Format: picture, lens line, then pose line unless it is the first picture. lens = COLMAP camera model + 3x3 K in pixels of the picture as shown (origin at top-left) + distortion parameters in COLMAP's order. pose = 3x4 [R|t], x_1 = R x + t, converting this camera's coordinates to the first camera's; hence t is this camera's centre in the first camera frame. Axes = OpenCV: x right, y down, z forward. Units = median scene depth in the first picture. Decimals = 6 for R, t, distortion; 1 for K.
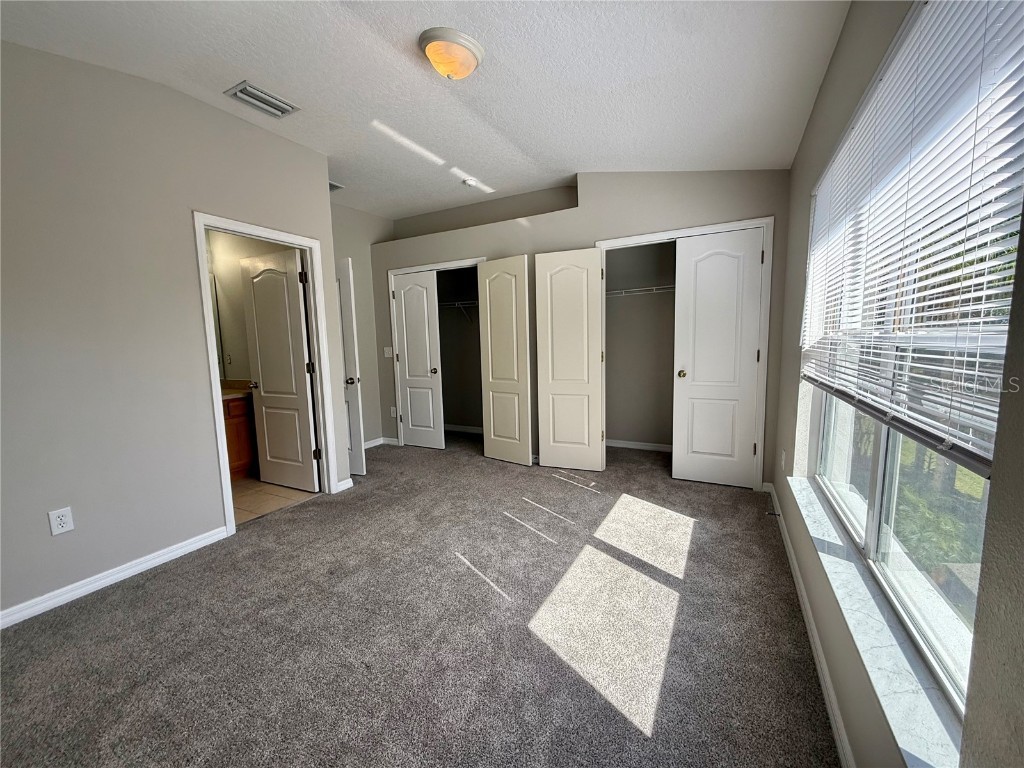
lens RADIAL K [[410.0, 0, 512.3], [0, 410.0, 385.5], [0, 0, 1]] dist [0.001245, 0.000160]
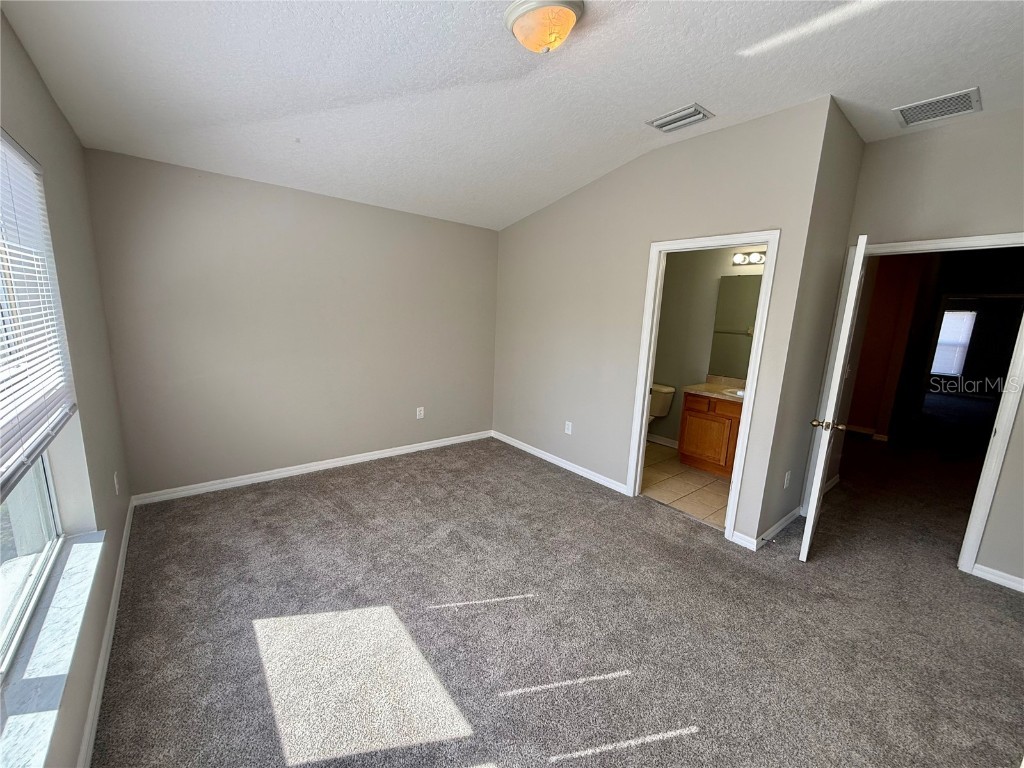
lens RADIAL K [[410.0, 0, 512.3], [0, 410.0, 385.5], [0, 0, 1]] dist [0.001245, 0.000160]
pose [[-0.399035, 0.173179, -0.900433, 0.606130], [-0.135154, 0.960168, 0.244563, -0.251625], [0.906920, 0.219287, -0.359735, 1.149604]]
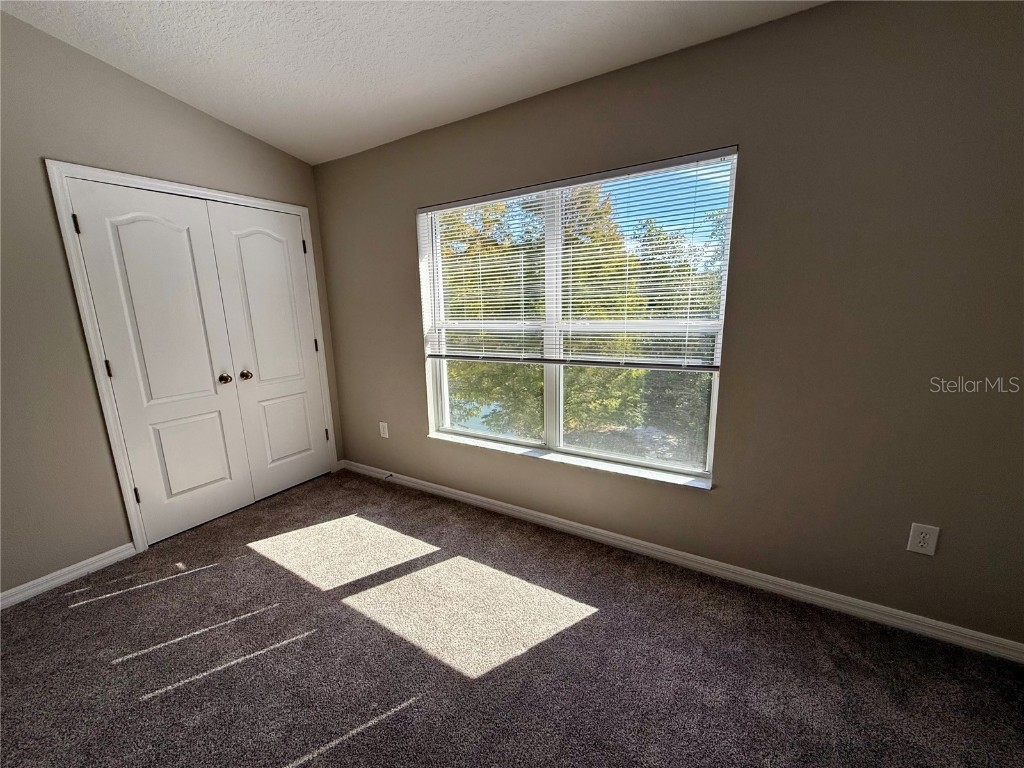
lens RADIAL K [[410.0, 0, 512.3], [0, 410.0, 385.5], [0, 0, 1]] dist [0.001245, 0.000160]
pose [[0.053778, -0.173007, 0.983451, -0.491820], [0.136080, 0.976958, 0.164423, -0.094089], [-0.989237, 0.124986, 0.076082, 0.563940]]
